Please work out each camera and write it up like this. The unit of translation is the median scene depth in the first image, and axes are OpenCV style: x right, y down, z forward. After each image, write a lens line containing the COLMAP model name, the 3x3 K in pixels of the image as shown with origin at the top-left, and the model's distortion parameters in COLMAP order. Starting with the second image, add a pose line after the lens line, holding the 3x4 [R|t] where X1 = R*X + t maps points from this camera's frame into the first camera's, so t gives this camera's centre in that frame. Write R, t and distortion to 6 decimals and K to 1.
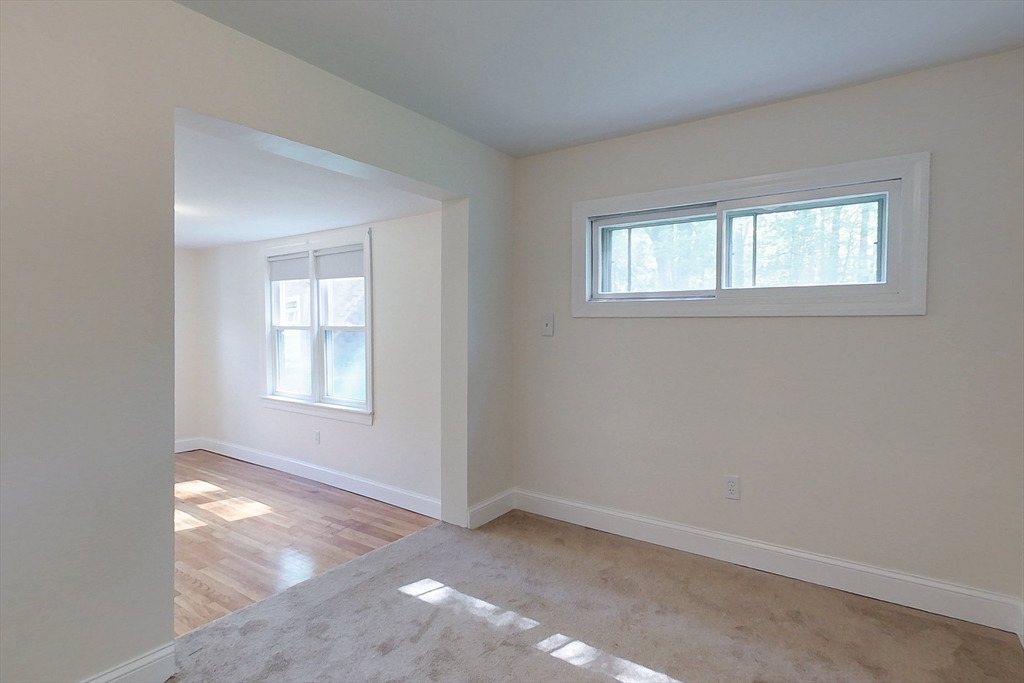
lens RADIAL K [[522.9, 0, 512.2], [0, 522.9, 337.4], [0, 0, 1]] dist [-0.004576, 0.001214]
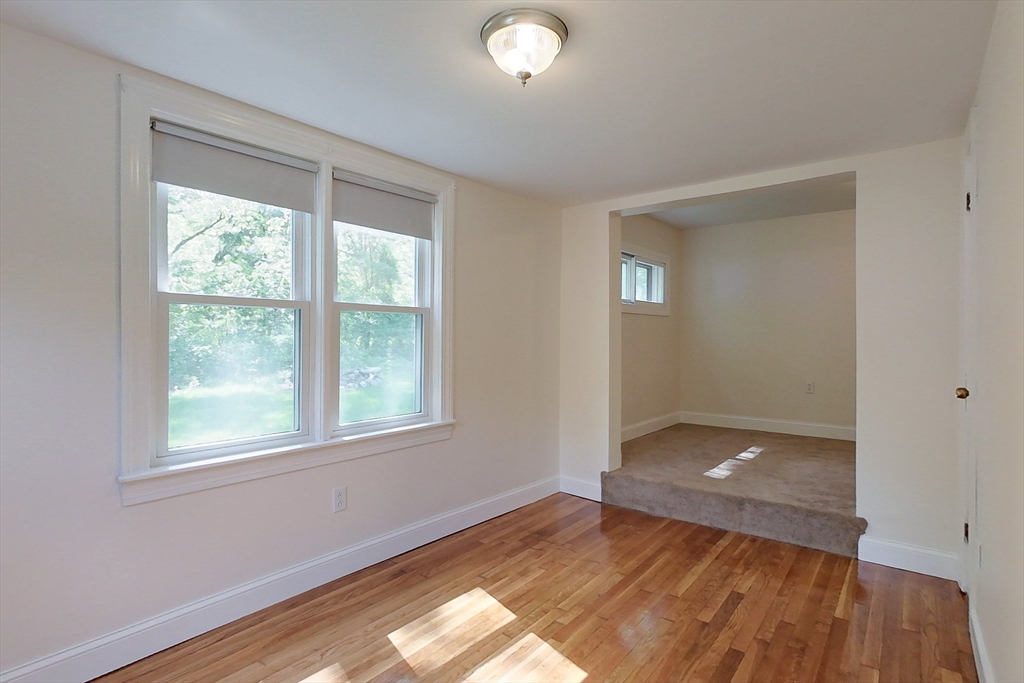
lens RADIAL K [[522.9, 0, 509.7], [0, 522.9, 341.9], [0, 0, 1]] dist [-0.004576, 0.001214]
pose [[0.065735, -0.011029, 0.997776, -1.060233], [0.023515, 0.999678, 0.009501, 0.022172], [-0.997560, 0.022838, 0.065973, 0.889234]]
